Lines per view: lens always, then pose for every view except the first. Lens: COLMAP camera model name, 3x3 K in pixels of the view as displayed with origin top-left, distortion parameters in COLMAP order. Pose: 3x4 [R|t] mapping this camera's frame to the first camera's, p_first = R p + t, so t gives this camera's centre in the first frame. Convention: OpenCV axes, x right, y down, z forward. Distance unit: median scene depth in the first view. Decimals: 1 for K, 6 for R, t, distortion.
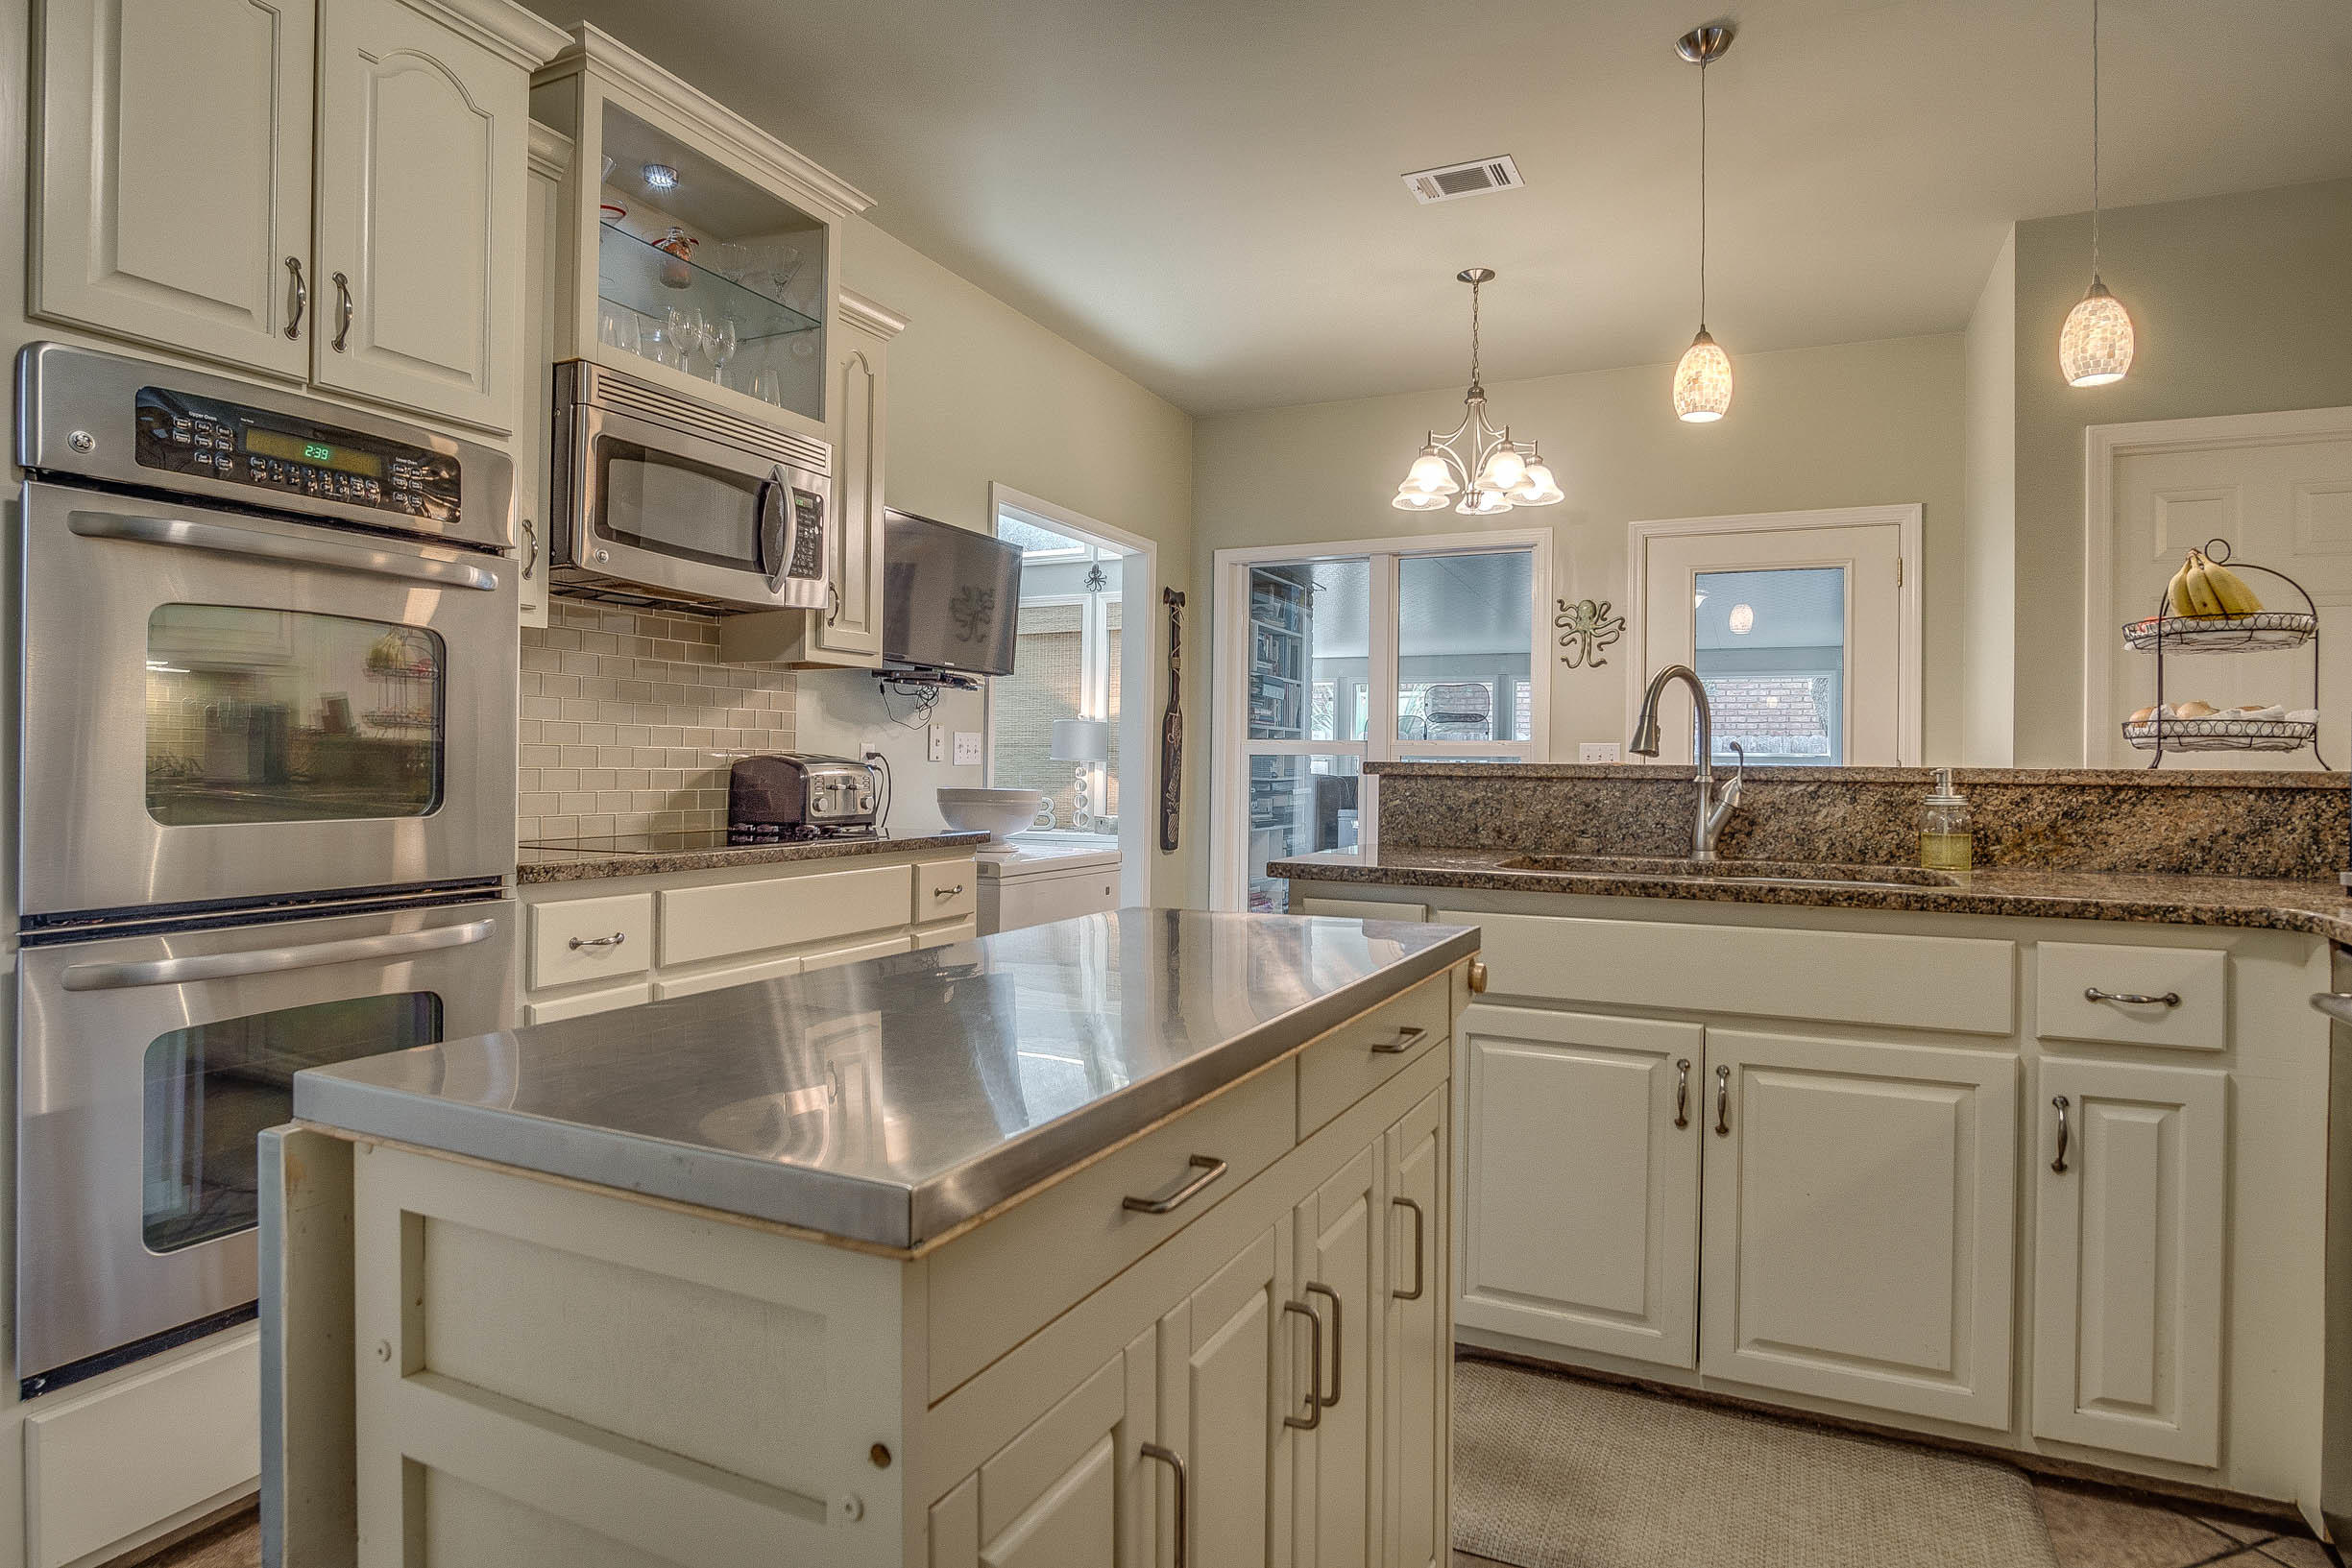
lens RADIAL K [[1304.5, 0, 1156.0], [0, 1304.5, 754.6], [0, 0, 1]] dist [-0.006587, 0.002038]
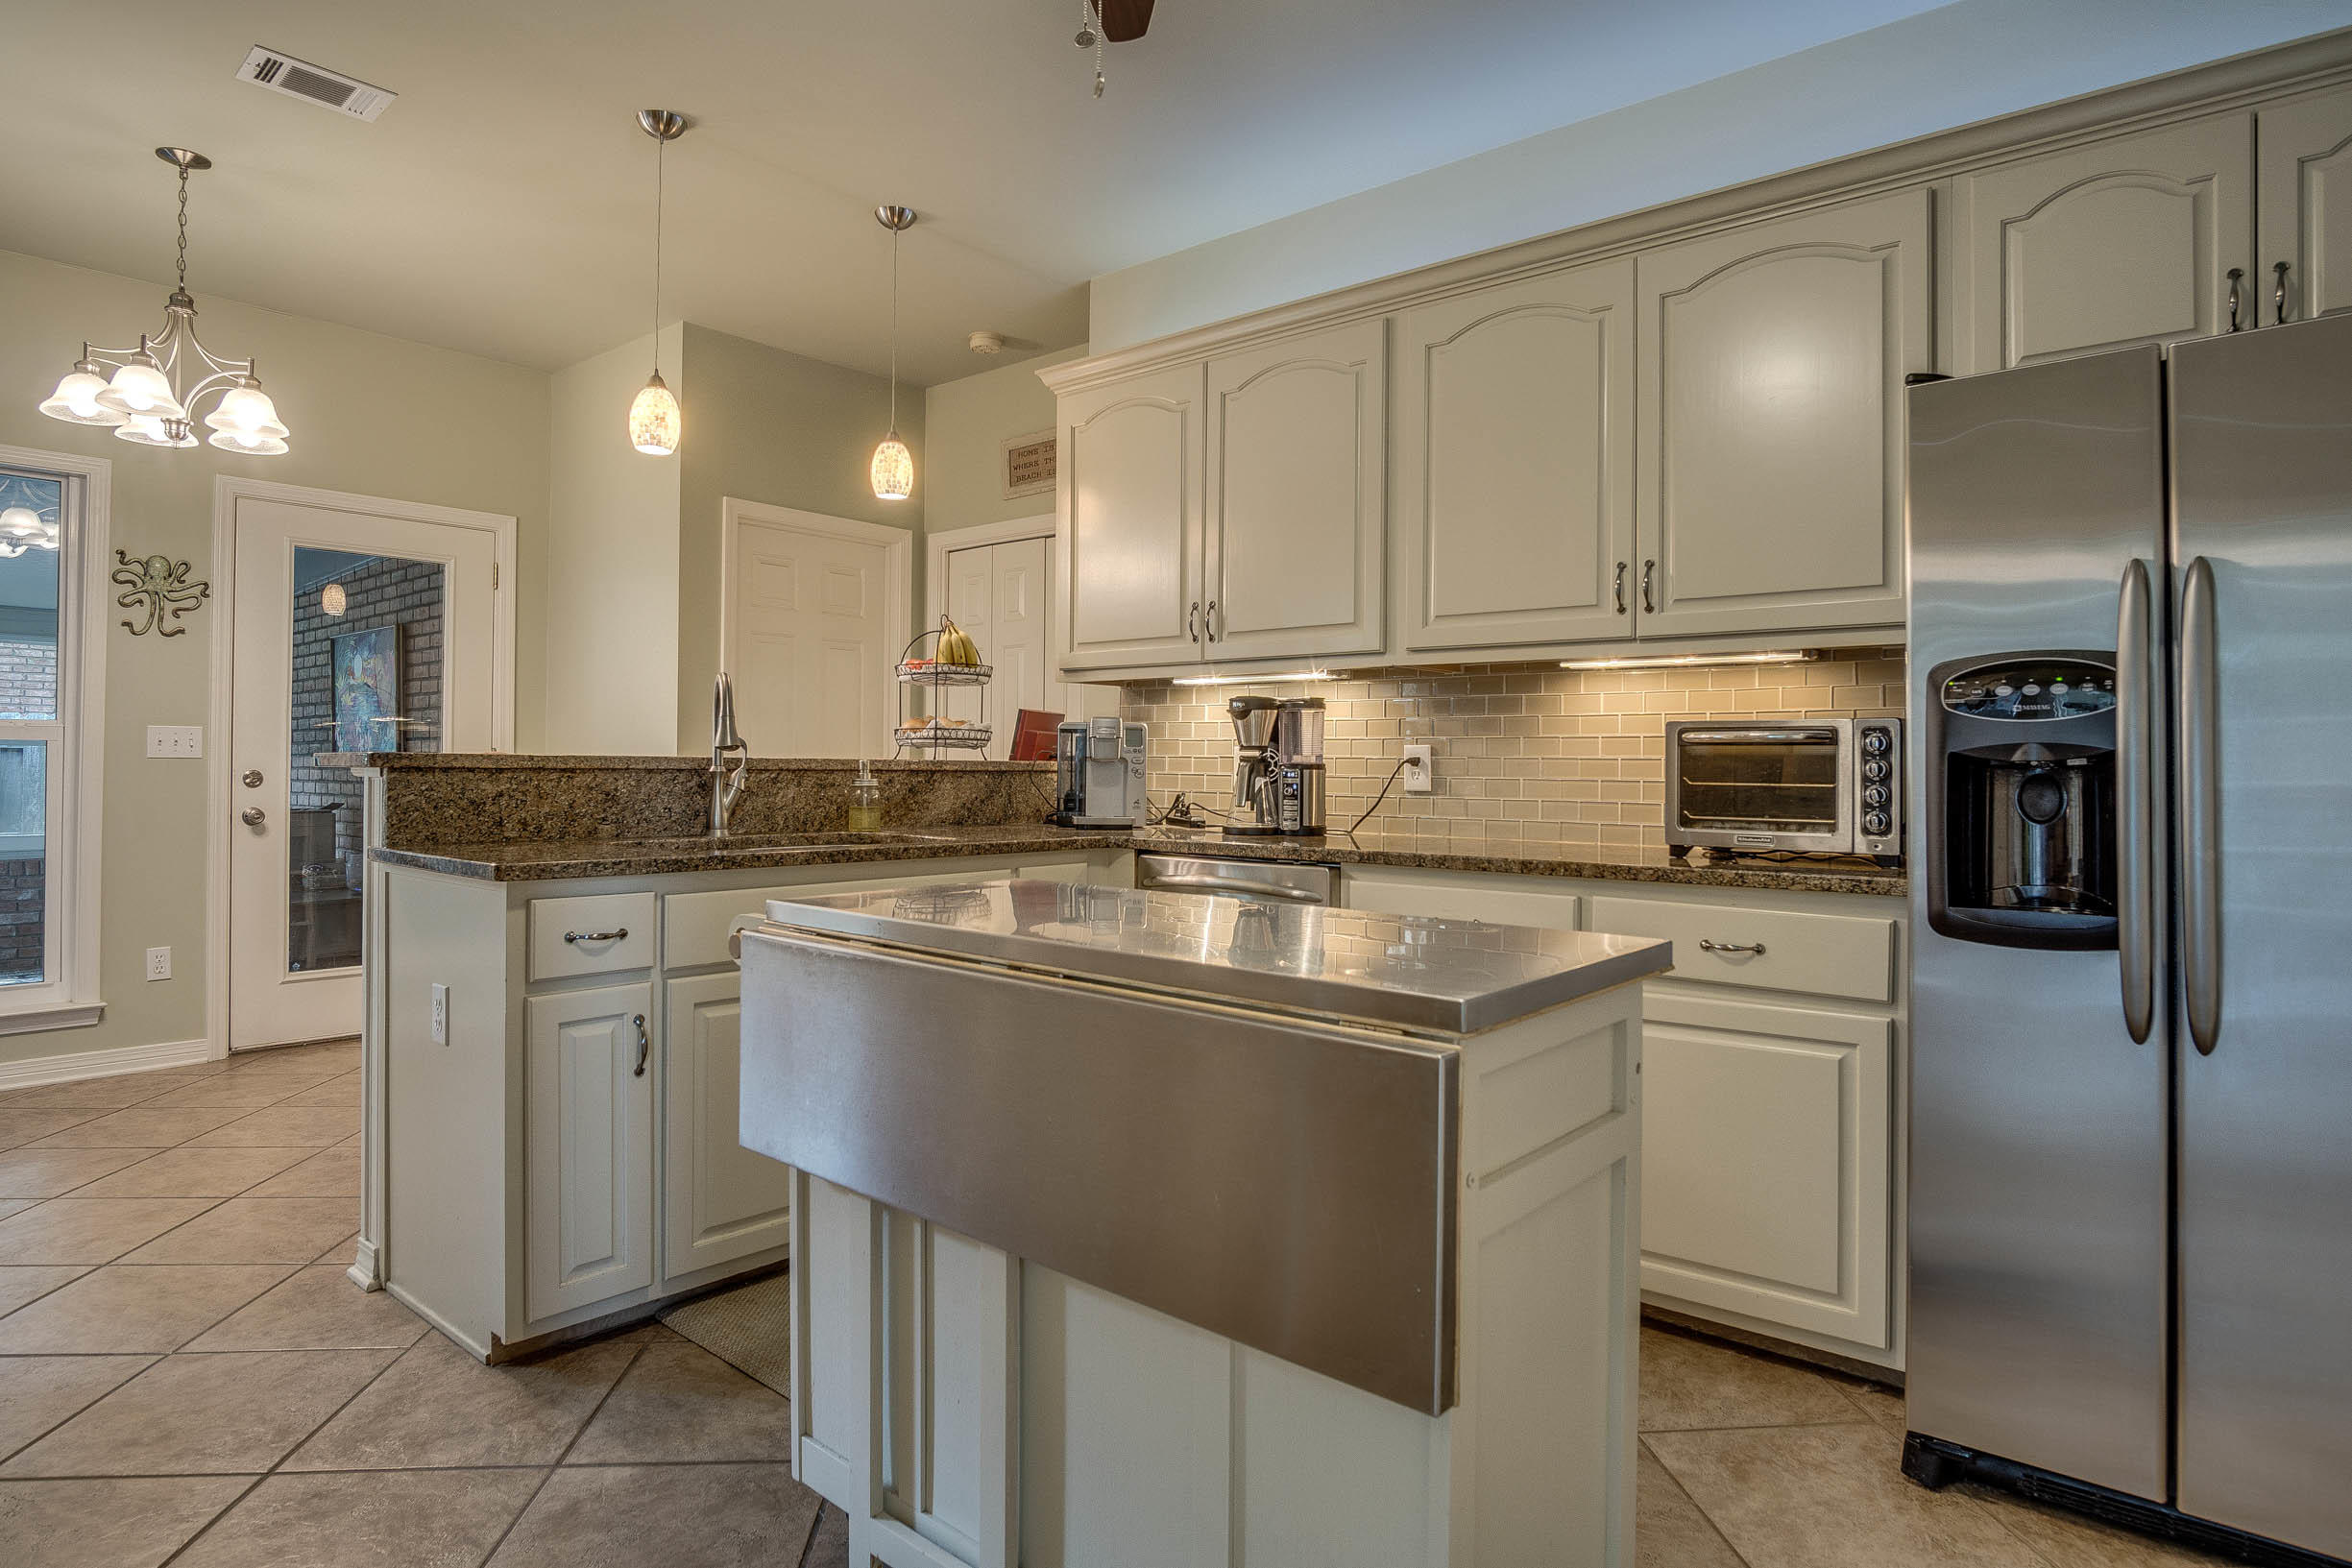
lens RADIAL K [[1304.5, 0, 1194.5], [0, 1304.5, 754.0], [0, 0, 1]] dist [-0.006587, 0.002038]
pose [[0.265239, -0.000003, 0.964183, -0.612509], [-0.013084, 0.999908, 0.003602, -0.004826], [-0.964094, -0.013571, 0.265214, 0.264548]]
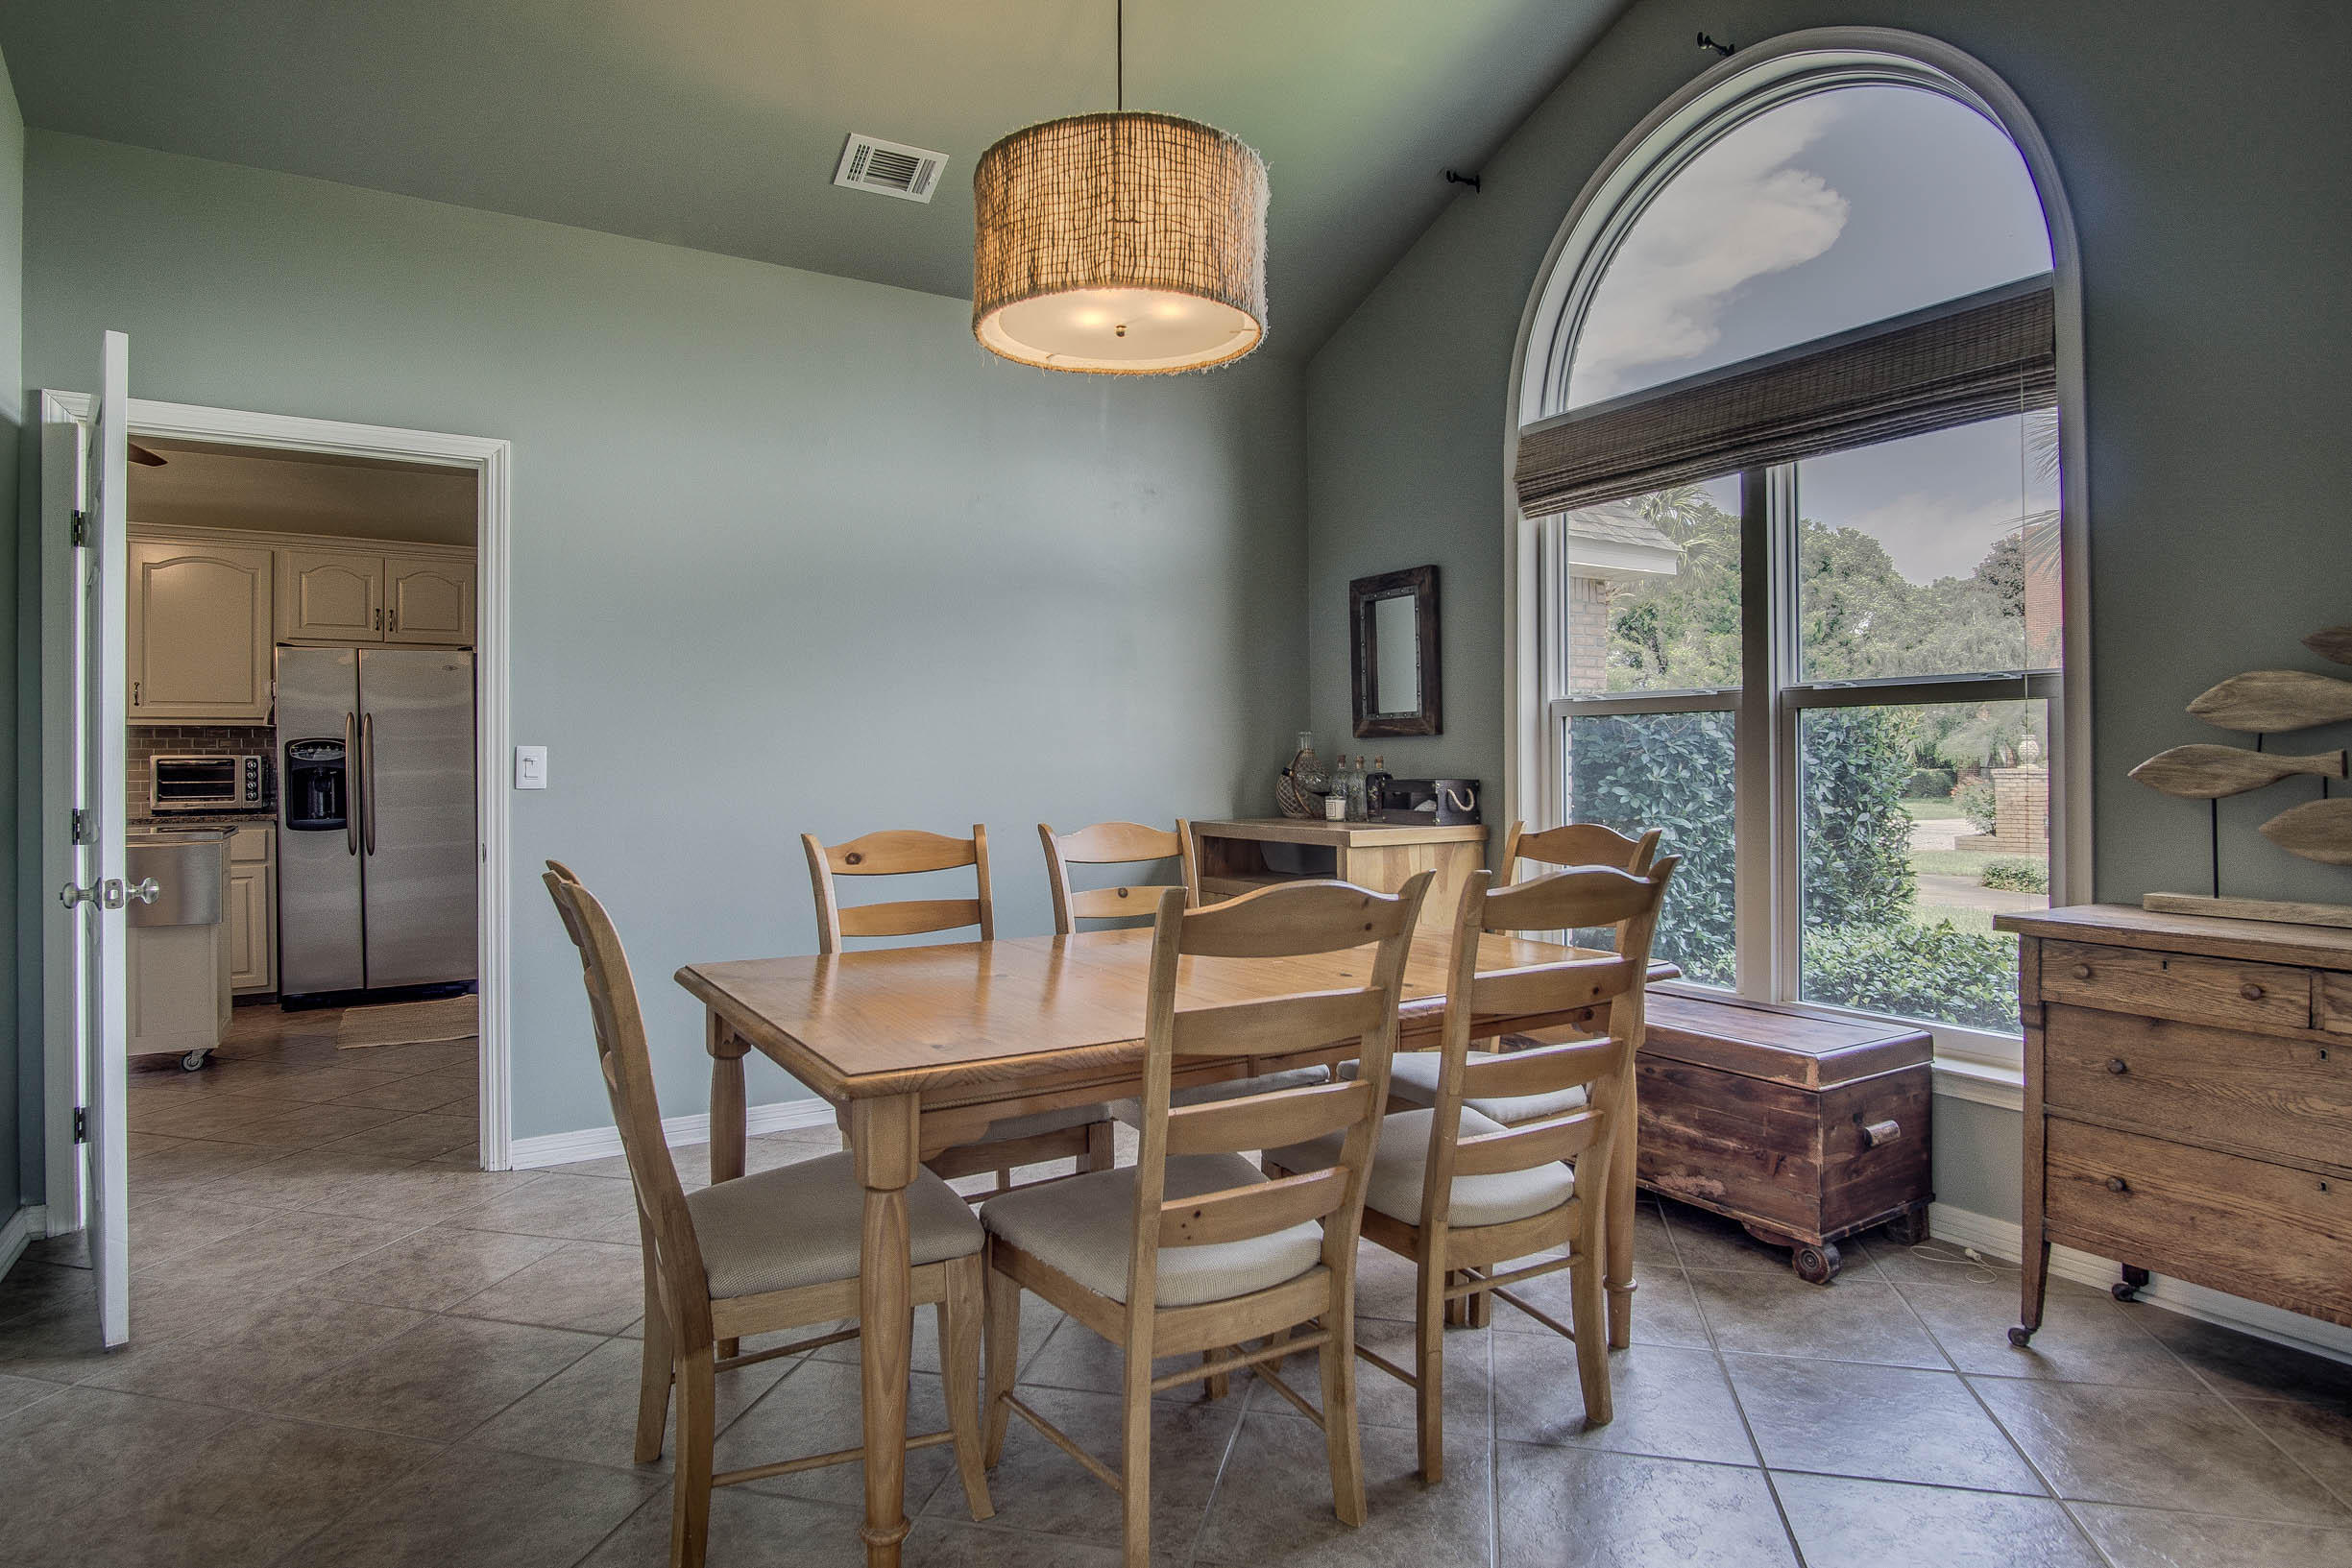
lens RADIAL K [[1304.5, 0, 1178.3], [0, 1304.5, 760.5], [0, 0, 1]] dist [-0.006587, 0.002038]
pose [[-0.818812, -0.006758, 0.574022, -1.922002], [-0.010236, 0.999944, -0.002828, -0.026646], [-0.573970, -0.008191, -0.818835, 0.832224]]
